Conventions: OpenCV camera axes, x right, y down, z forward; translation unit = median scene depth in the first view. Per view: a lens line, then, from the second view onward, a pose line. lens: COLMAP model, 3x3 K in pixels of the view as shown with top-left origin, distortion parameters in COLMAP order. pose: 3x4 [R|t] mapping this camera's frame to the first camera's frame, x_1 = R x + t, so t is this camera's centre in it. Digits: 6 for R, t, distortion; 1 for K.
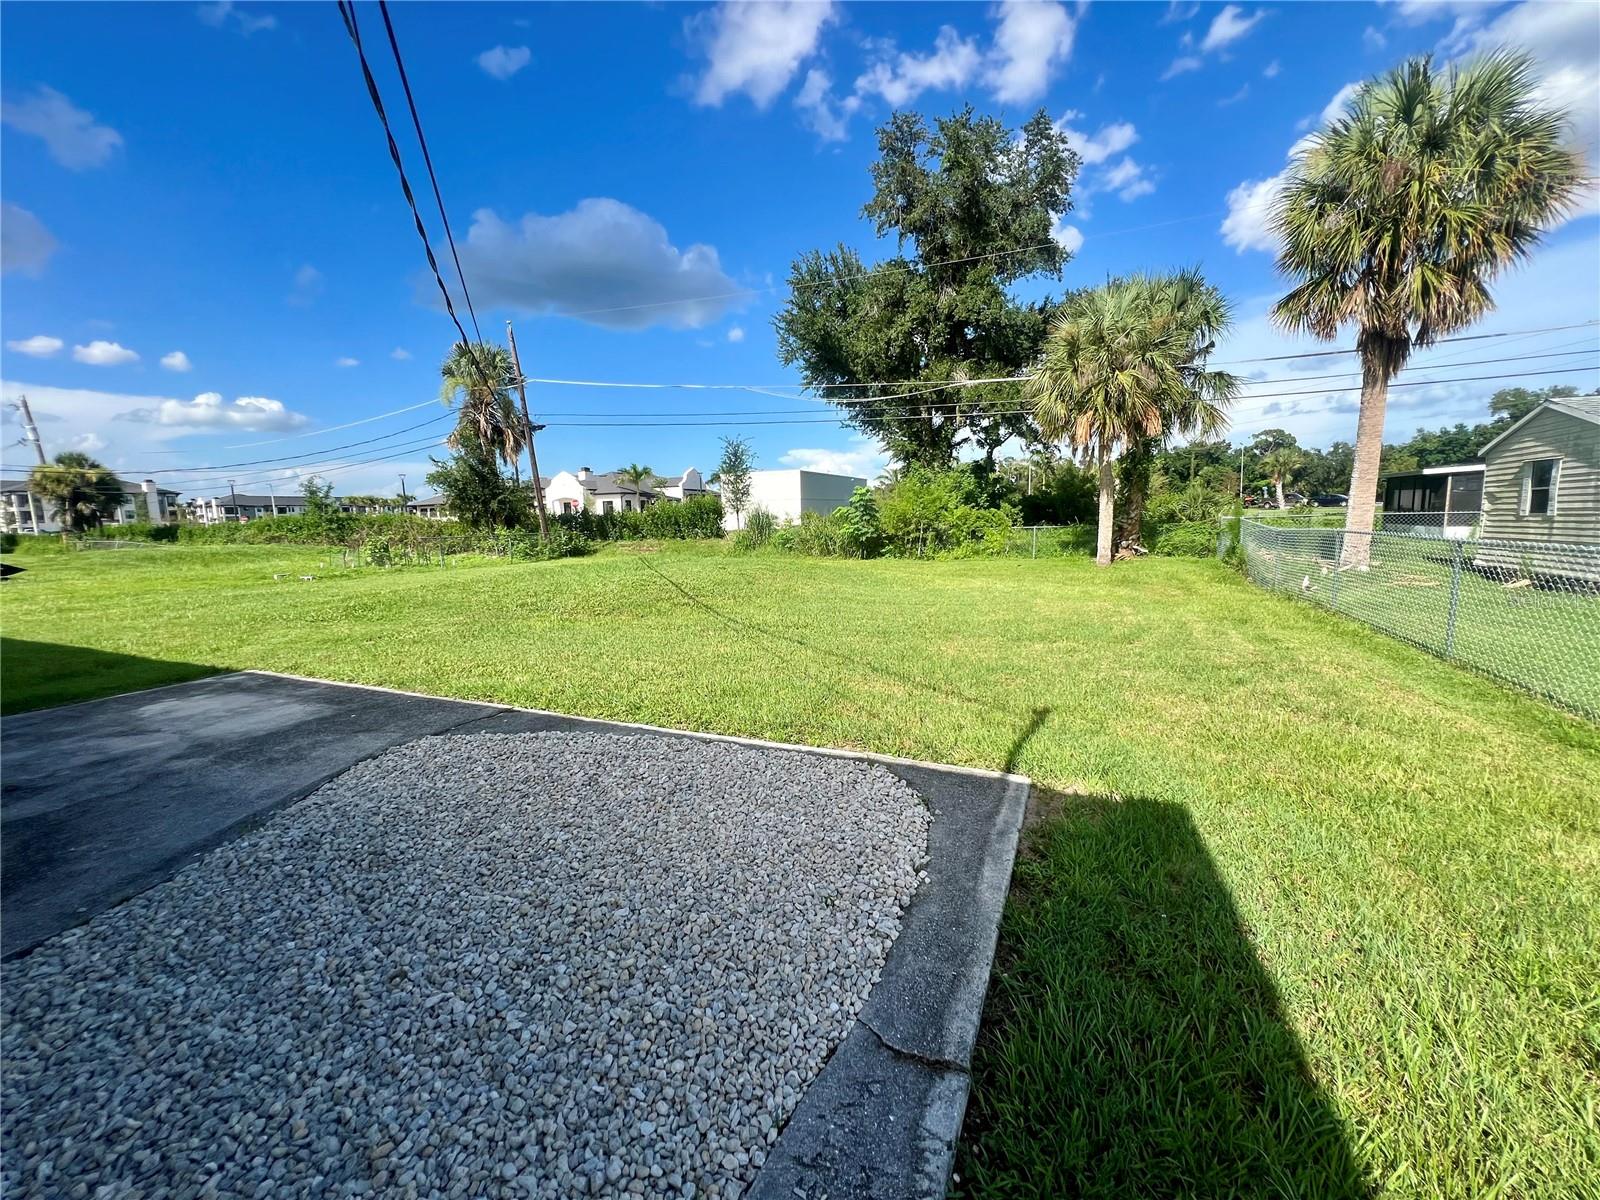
lens RADIAL K [[645.4, 0, 795.8], [0, 645.4, 597.9], [0, 0, 1]] dist [-0.000217, 0.000013]
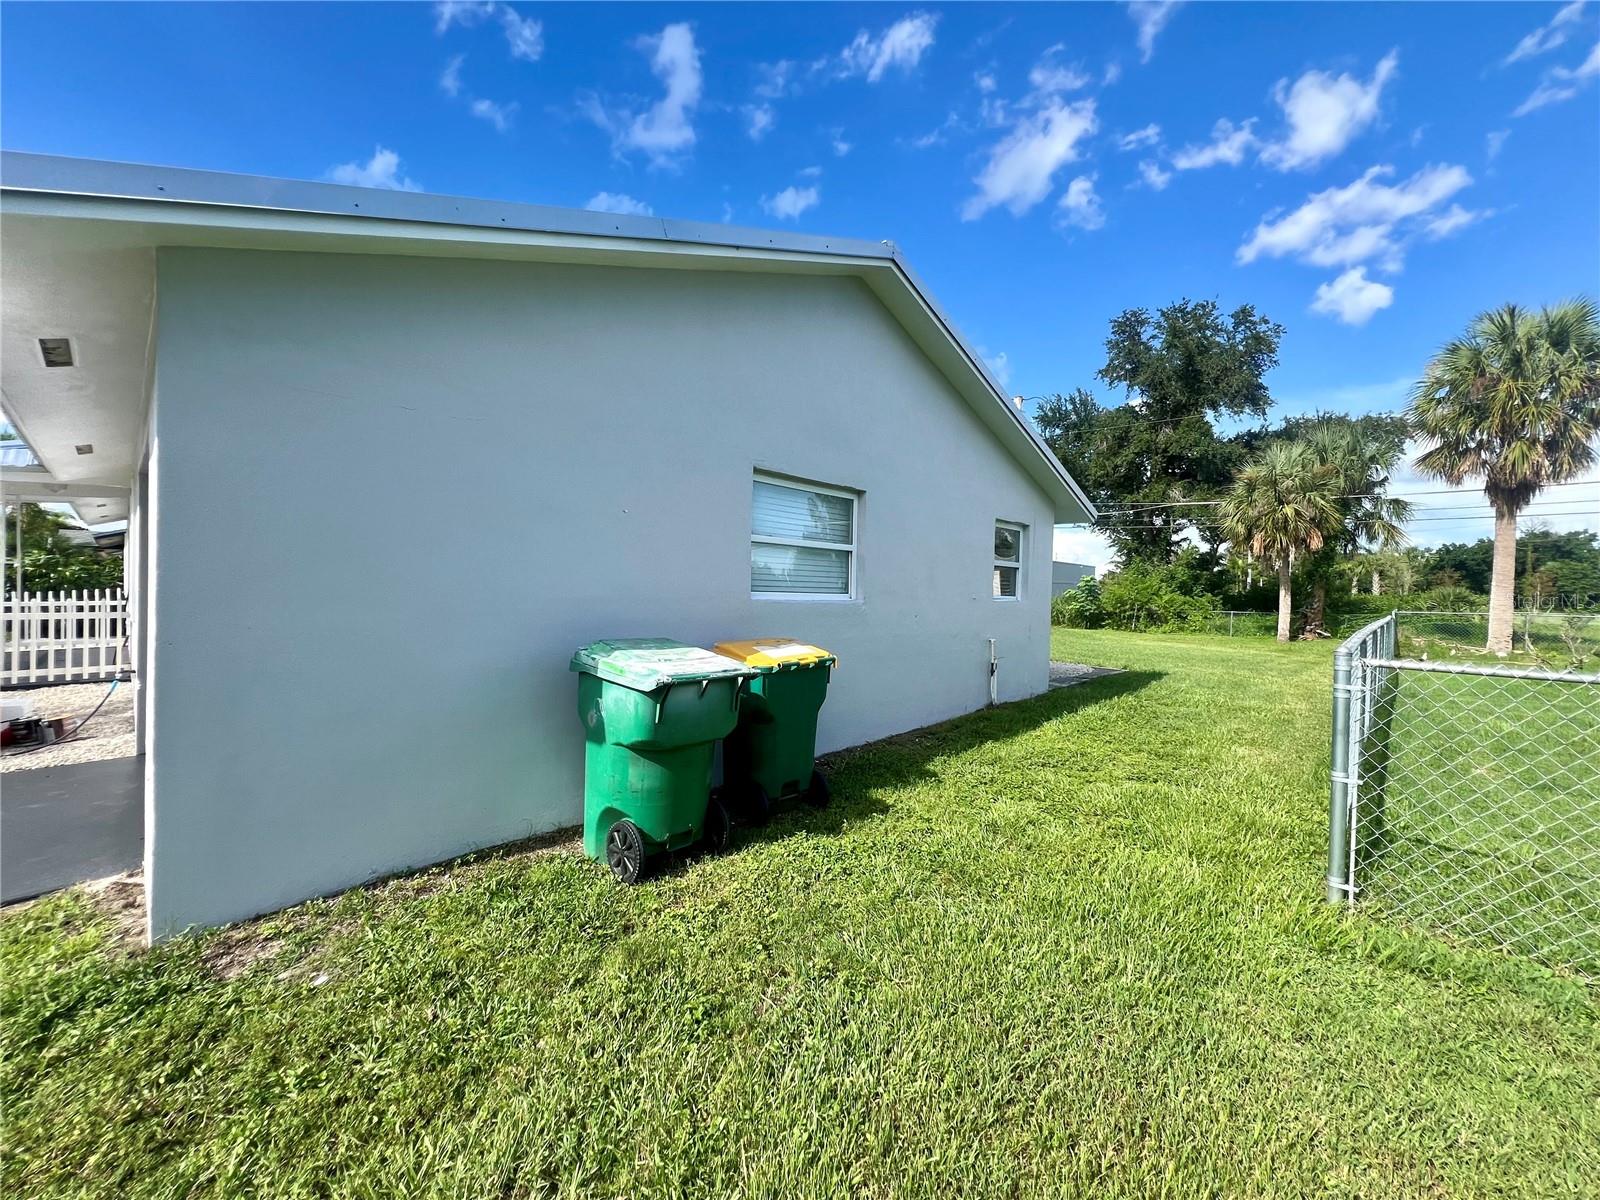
lens RADIAL K [[645.4, 0, 807.9], [0, 645.4, 589.2], [0, 0, 1]] dist [-0.000217, 0.000013]
pose [[0.943845, 0.052895, -0.326127, -0.006972], [-0.092180, 0.990063, -0.106198, 0.052322], [0.317269, 0.130297, 0.939342, -0.429978]]
